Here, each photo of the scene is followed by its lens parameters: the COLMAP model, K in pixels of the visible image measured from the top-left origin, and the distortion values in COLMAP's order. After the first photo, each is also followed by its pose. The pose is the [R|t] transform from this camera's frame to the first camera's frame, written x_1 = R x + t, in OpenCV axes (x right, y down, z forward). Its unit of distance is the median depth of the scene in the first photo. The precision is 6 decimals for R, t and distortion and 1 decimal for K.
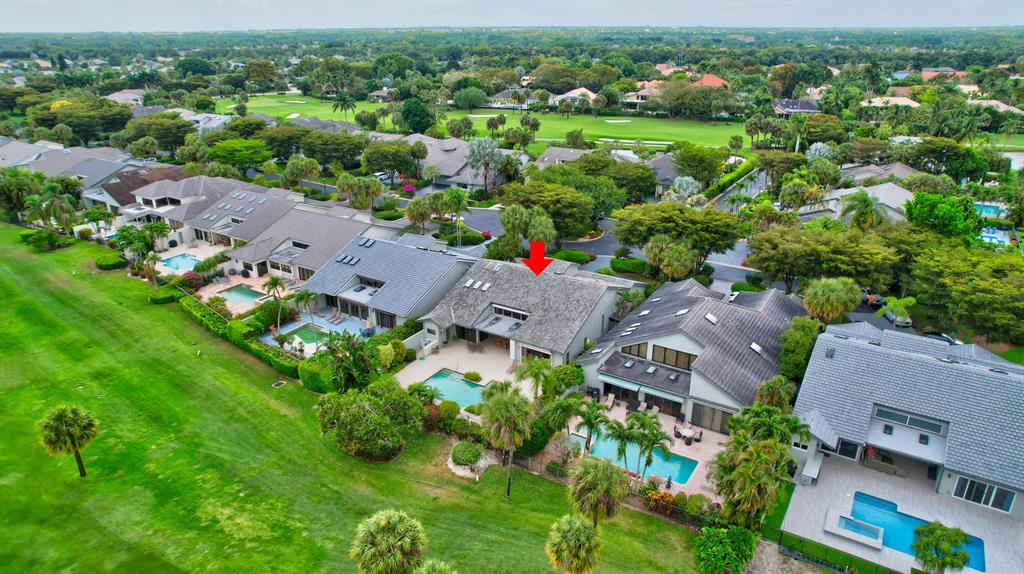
lens RADIAL K [[656.1, 0, 509.9], [0, 656.1, 287.9], [0, 0, 1]] dist [-0.080746, 0.075726]
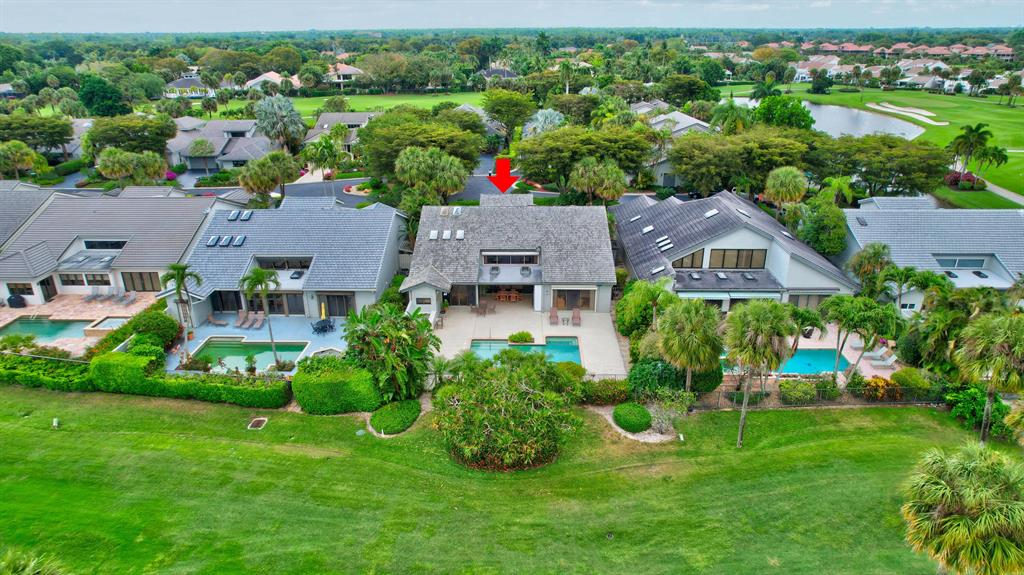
lens RADIAL K [[656.1, 0, 509.9], [0, 656.1, 288.4], [0, 0, 1]] dist [-0.080746, 0.075726]
pose [[0.853050, -0.194479, 0.484236, -0.320325], [0.197040, 0.979306, 0.046196, 0.031369], [-0.483199, 0.056007, 0.873717, 0.257883]]
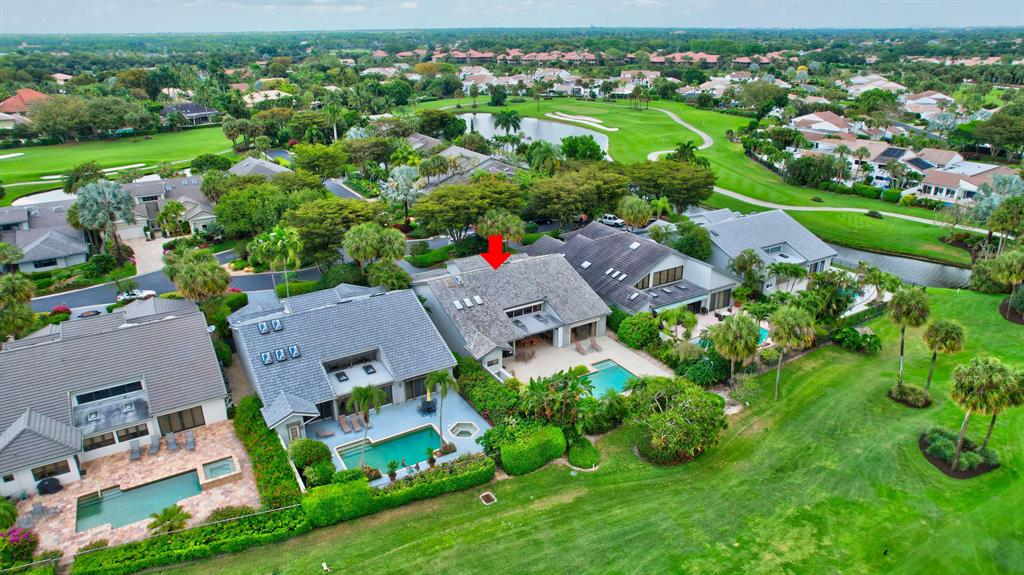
lens RADIAL K [[656.1, 0, 509.9], [0, 656.1, 288.4], [0, 0, 1]] dist [-0.080746, 0.075726]
pose [[0.444962, -0.334072, 0.830906, -0.656563], [0.341079, 0.921108, 0.187686, -0.147285], [-0.828054, 0.199891, 0.523803, 0.417681]]
